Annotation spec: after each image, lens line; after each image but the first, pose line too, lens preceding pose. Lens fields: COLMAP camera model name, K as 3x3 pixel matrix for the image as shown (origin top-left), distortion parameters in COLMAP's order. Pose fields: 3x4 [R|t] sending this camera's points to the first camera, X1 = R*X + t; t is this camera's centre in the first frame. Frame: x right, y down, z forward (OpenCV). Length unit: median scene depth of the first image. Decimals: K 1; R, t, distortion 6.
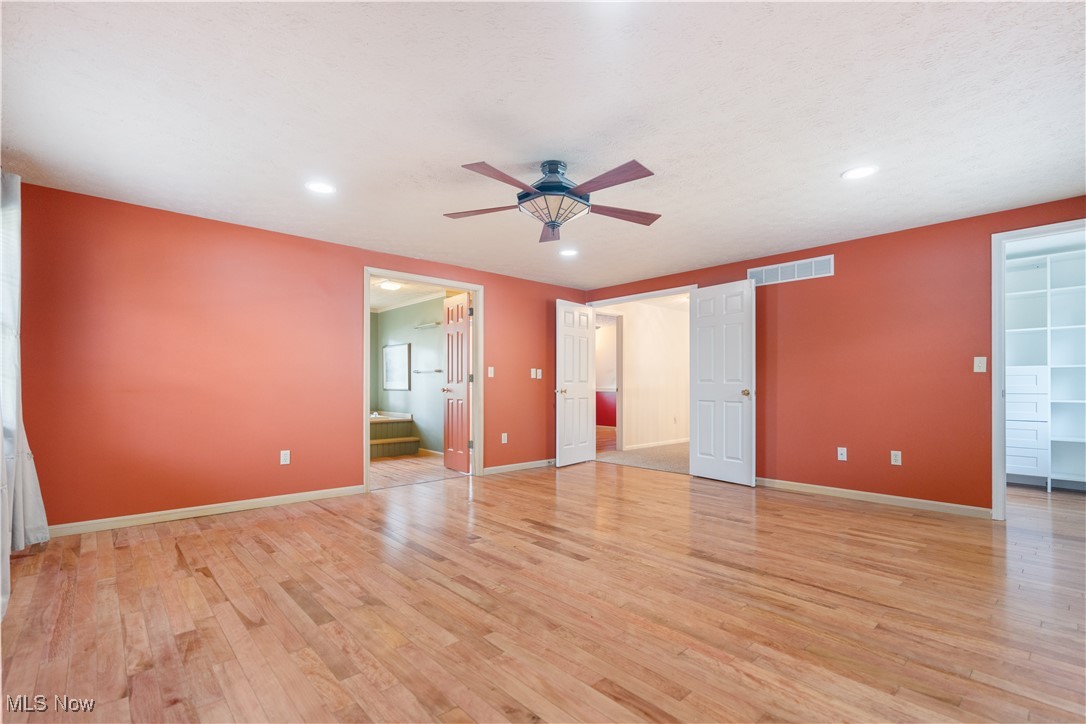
lens RADIAL K [[495.6, 0, 553.2], [0, 495.6, 382.4], [0, 0, 1]] dist [-0.003936, 0.002403]
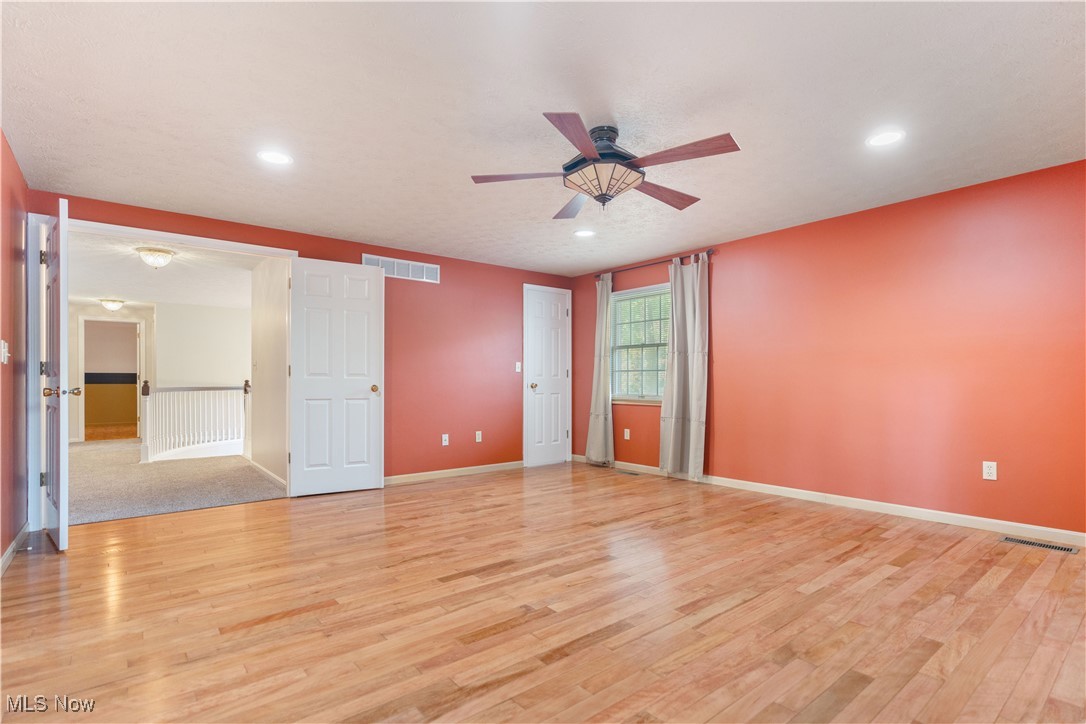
lens RADIAL K [[527.5, 0, 541.6], [0, 527.5, 382.1], [0, 0, 1]] dist [-0.001459, 0.002088]
pose [[0.067308, 0.001341, 0.997731, -0.838786], [-0.004921, 0.999987, -0.001012, 0.012775], [-0.997720, -0.004842, 0.067314, 0.914727]]
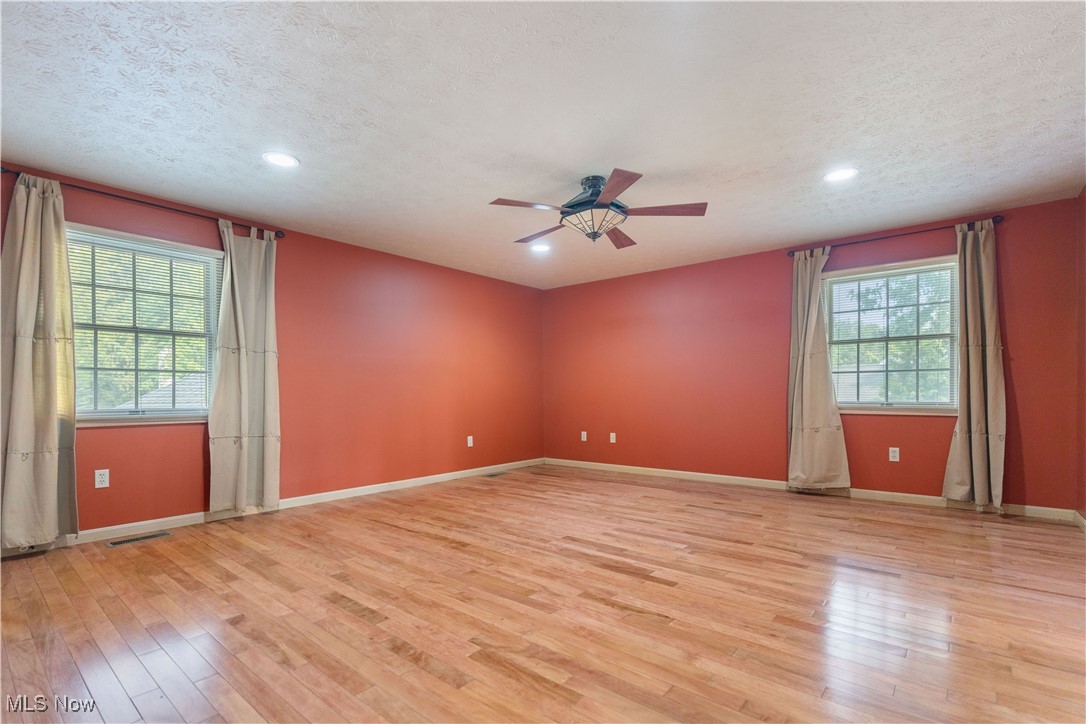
lens RADIAL K [[495.6, 0, 556.9], [0, 495.6, 396.3], [0, 0, 1]] dist [-0.003936, 0.002403]
pose [[-0.990273, 0.005678, -0.139019, 0.205267], [0.005808, 0.999983, -0.000525, 0.030678], [0.139013, -0.001327, -0.990290, 1.812323]]
